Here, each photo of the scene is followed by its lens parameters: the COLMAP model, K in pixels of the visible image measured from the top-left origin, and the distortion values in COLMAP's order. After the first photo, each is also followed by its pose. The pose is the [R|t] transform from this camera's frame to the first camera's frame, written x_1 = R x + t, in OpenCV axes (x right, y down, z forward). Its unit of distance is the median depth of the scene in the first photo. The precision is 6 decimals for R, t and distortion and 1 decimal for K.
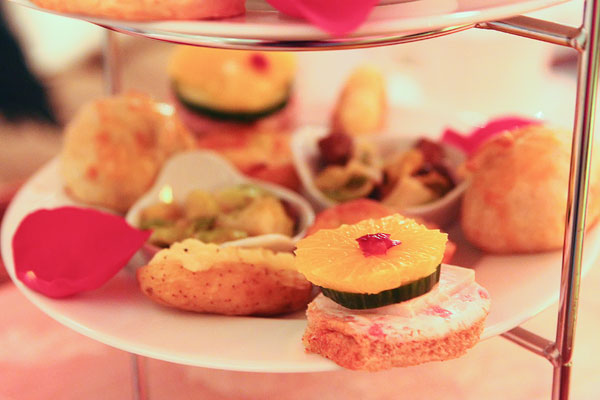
lens RADIAL K [[1253.8, 0, 298.8], [0, 1253.8, 199.8], [0, 0, 1]] dist [0.069960, 0.000000]
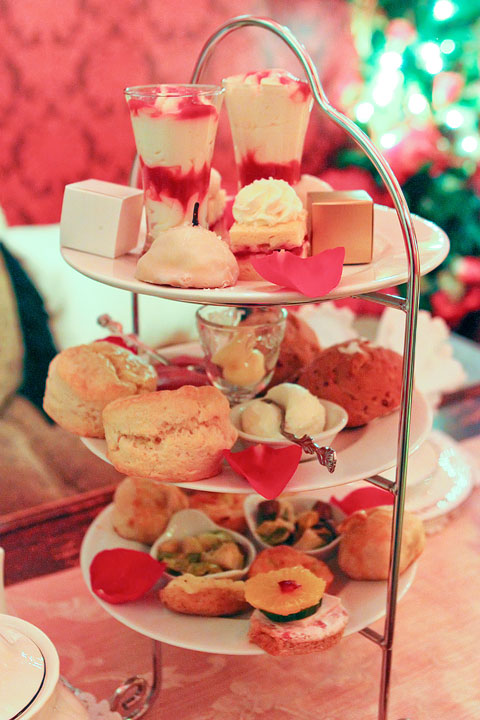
lens RADIAL K [[996.1, 0, 243.1], [0, 996.1, 358.6], [0, 0, 1]] dist [-0.024501, 0.000000]
pose [[0.999697, 0.024370, -0.003493, -0.008209], [-0.024515, 0.998435, -0.050269, -0.210715], [0.002263, 0.050340, 0.998730, -0.468031]]
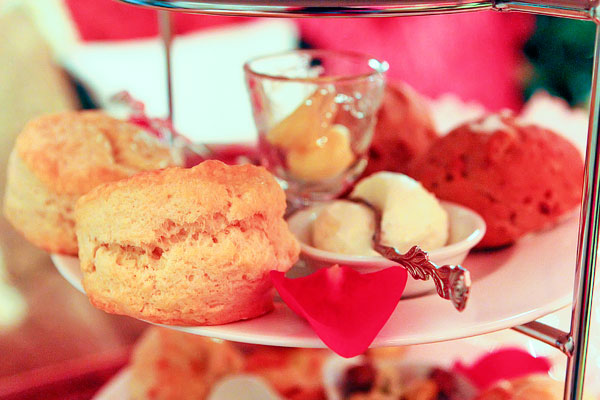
lens RADIAL K [[980.3, 0, 300.3], [0, 980.3, 202.8], [0, 0, 1]] dist [0.006459, 0.000000]
pose [[0.997340, 0.031177, -0.065887, 0.033024], [-0.036155, 0.996470, -0.075759, -0.153494], [0.063293, 0.077940, 0.994947, 0.088920]]
